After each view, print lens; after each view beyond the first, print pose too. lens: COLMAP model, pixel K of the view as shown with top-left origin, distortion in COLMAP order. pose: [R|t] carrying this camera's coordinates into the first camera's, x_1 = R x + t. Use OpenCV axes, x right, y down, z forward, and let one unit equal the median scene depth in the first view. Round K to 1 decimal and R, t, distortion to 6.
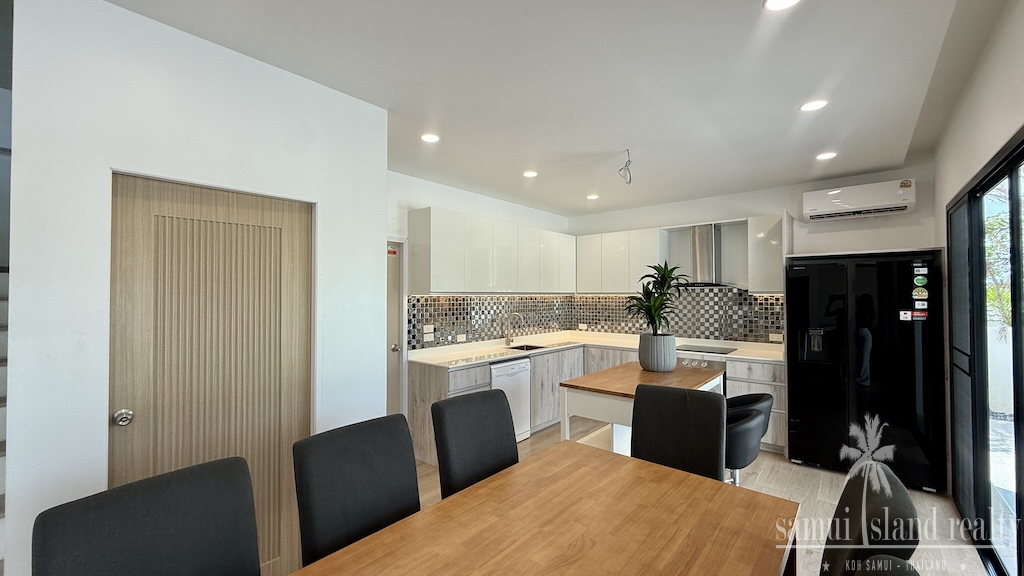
lens RADIAL K [[410.6, 0, 512.0], [0, 410.6, 288.0], [0, 0, 1]] dist [-0.000505, -0.000125]
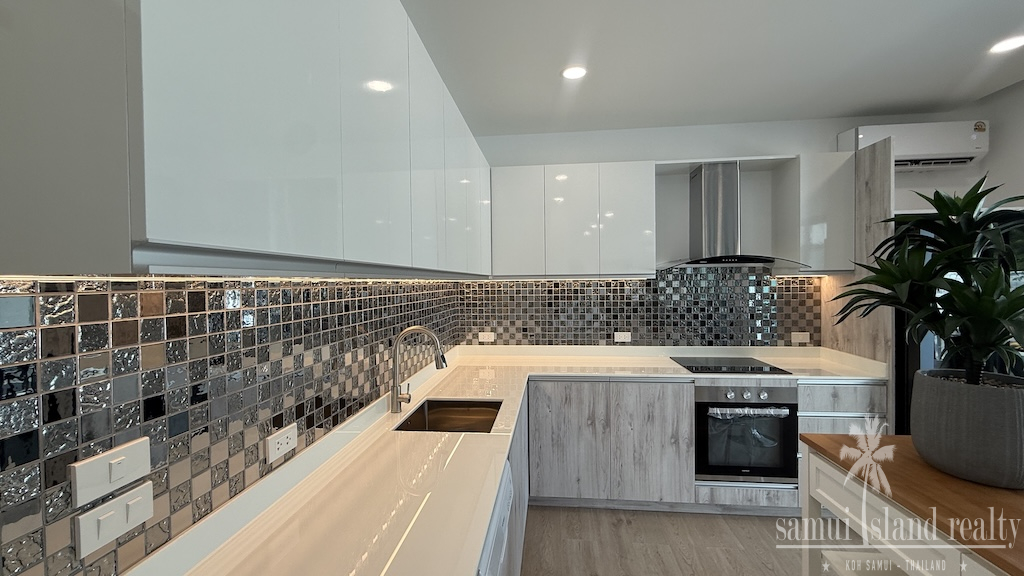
lens RADIAL K [[410.6, 0, 512.0], [0, 410.6, 288.0], [0, 0, 1]] dist [-0.000505, -0.000125]
pose [[0.822604, -0.017789, 0.568336, -0.138665], [0.003009, 0.999633, 0.026933, 0.015591], [-0.568607, -0.020445, 0.822355, 0.650628]]
